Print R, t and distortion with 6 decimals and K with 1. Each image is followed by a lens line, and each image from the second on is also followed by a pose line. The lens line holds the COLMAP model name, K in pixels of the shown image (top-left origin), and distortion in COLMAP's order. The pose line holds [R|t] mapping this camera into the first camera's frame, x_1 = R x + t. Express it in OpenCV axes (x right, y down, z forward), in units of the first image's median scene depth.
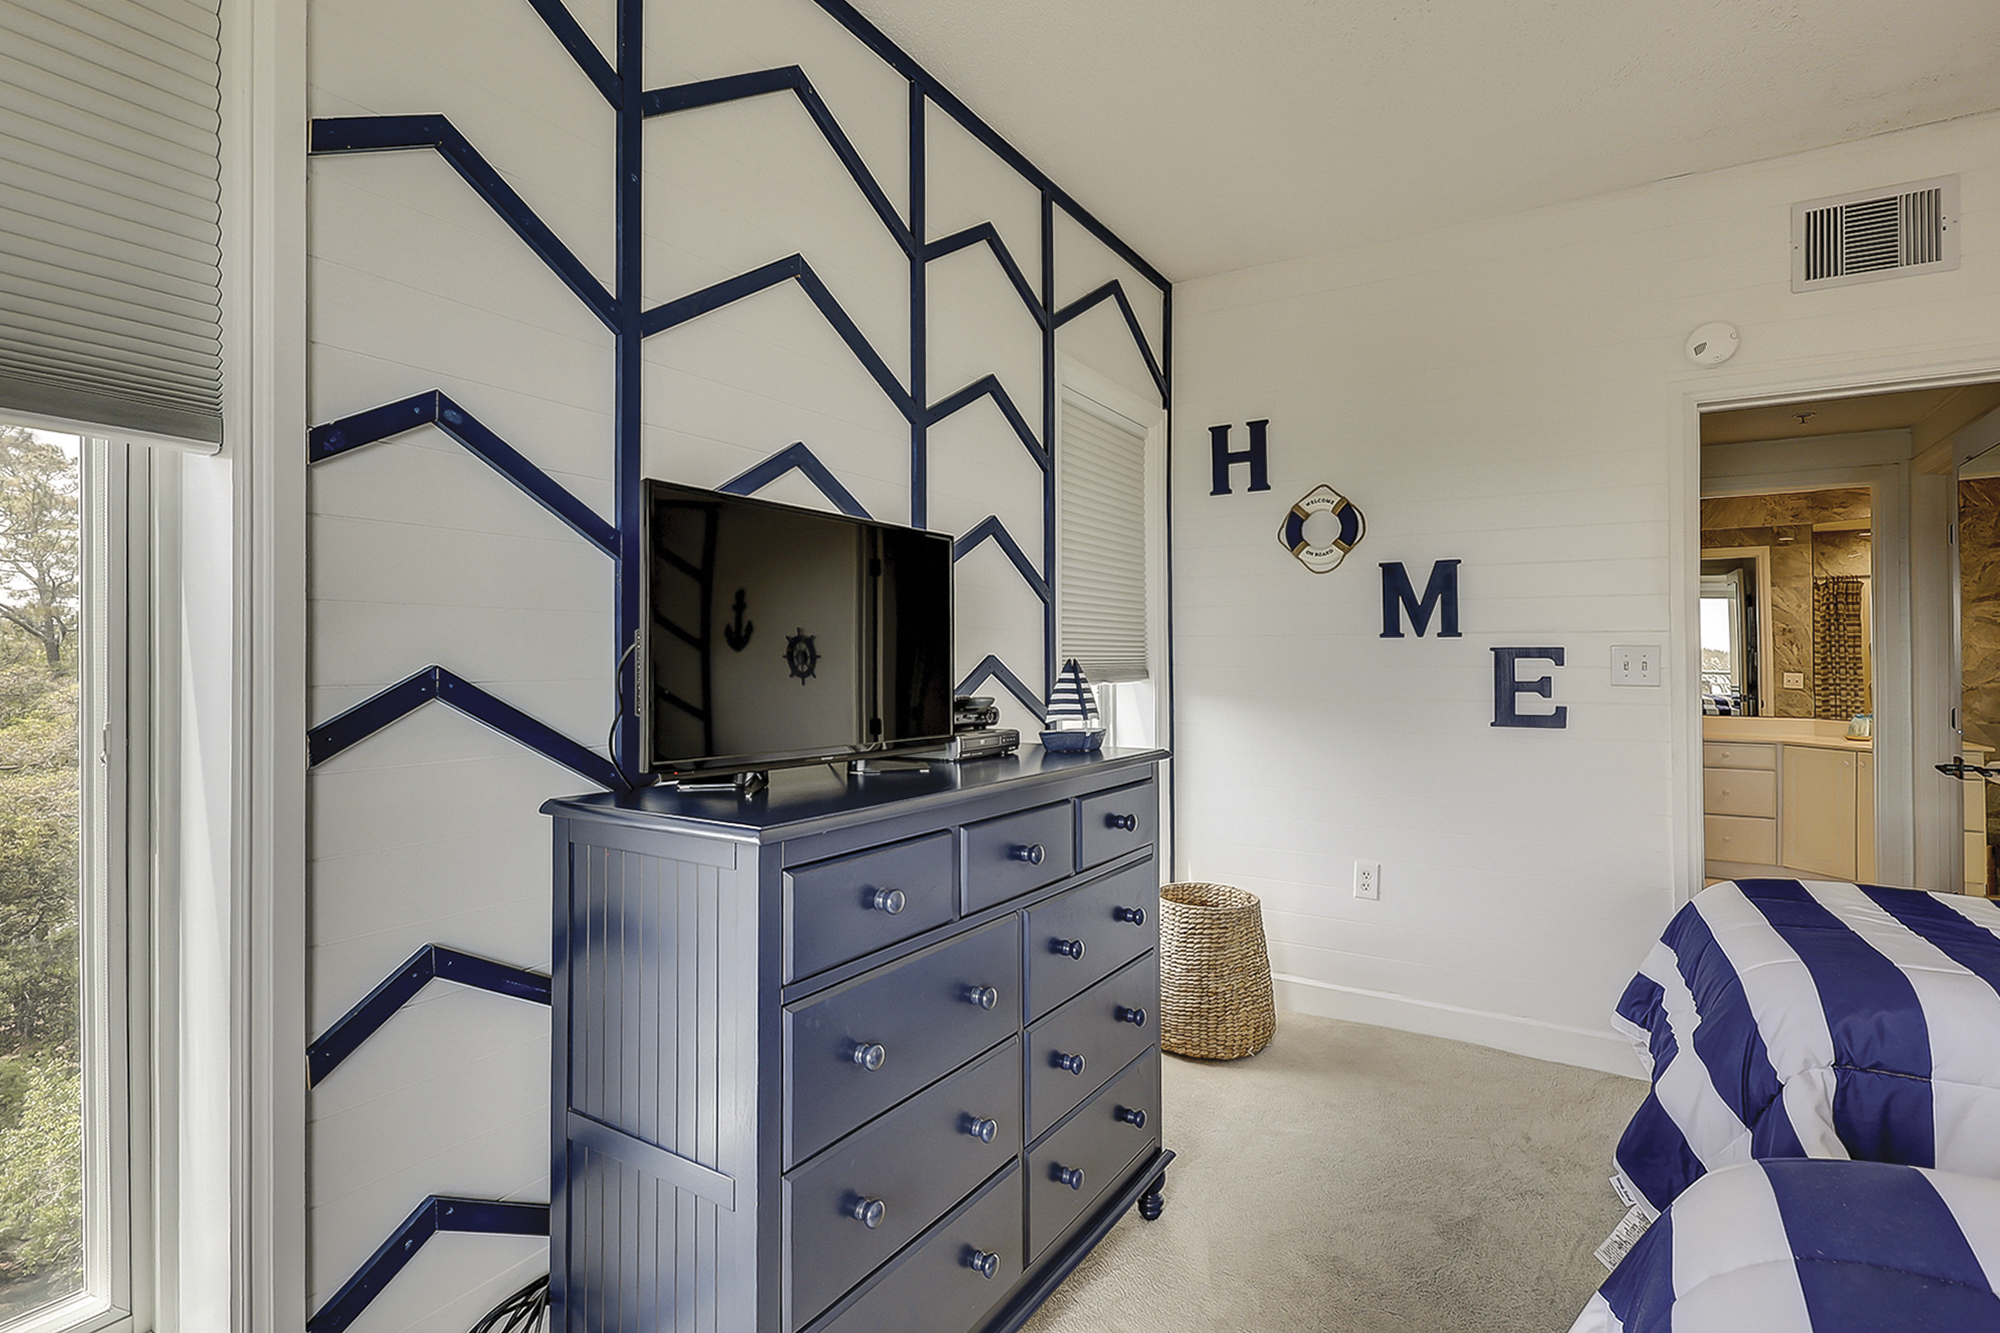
lens RADIAL K [[976.0, 0, 996.3], [0, 976.0, 660.9], [0, 0, 1]] dist [-0.007797, 0.003158]
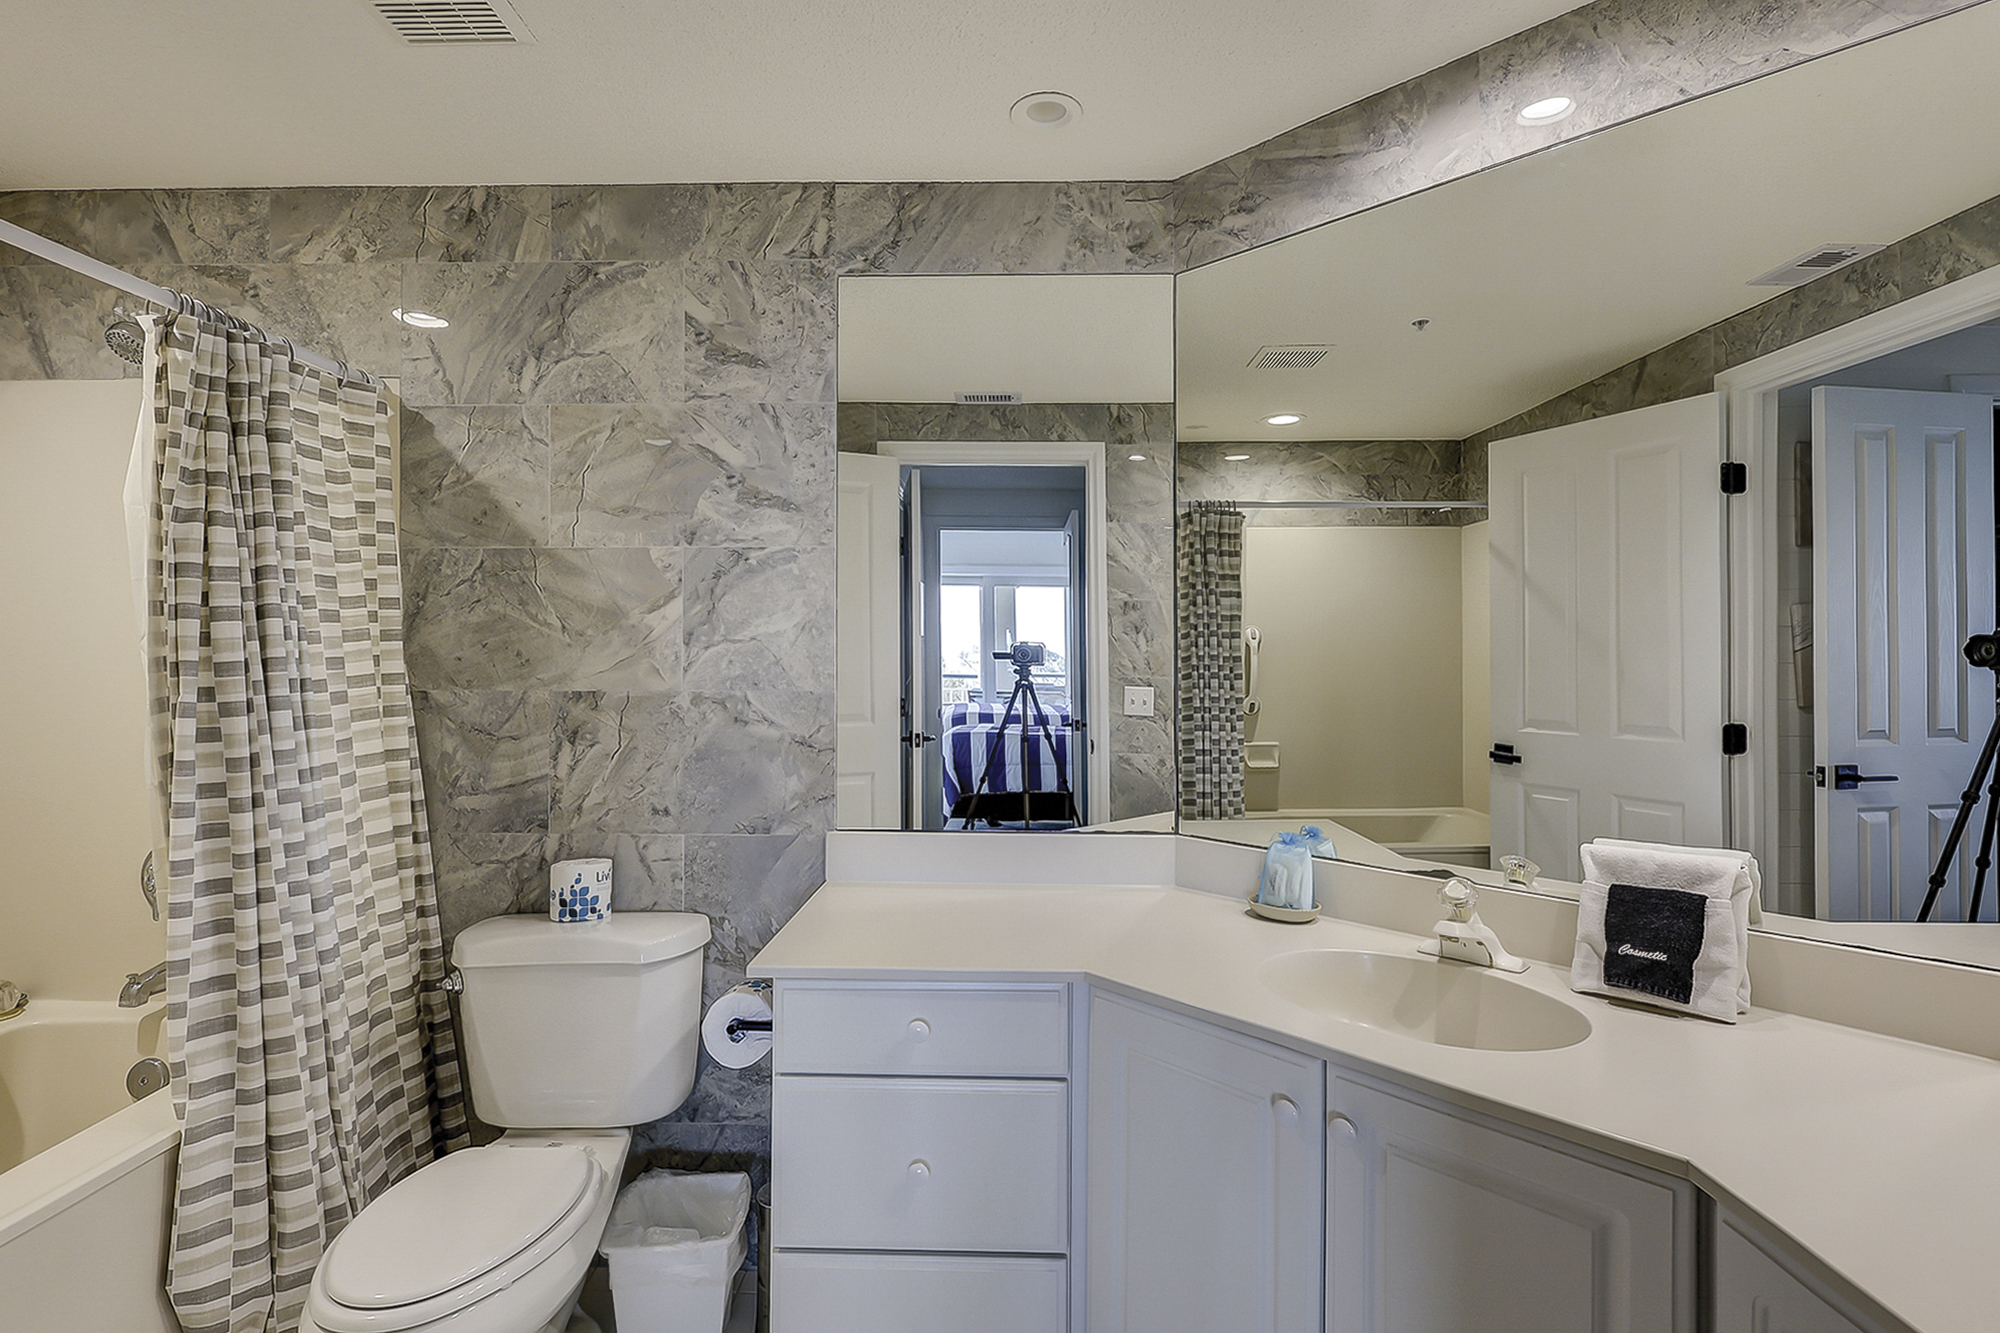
lens RADIAL K [[976.0, 0, 1000.9], [0, 976.0, 660.4], [0, 0, 1]] dist [-0.007797, 0.003158]
pose [[0.860348, 0.008860, 0.509630, 0.492365], [-0.007818, 0.999961, -0.004187, 0.001161], [-0.509647, -0.000382, 0.860383, 0.591334]]
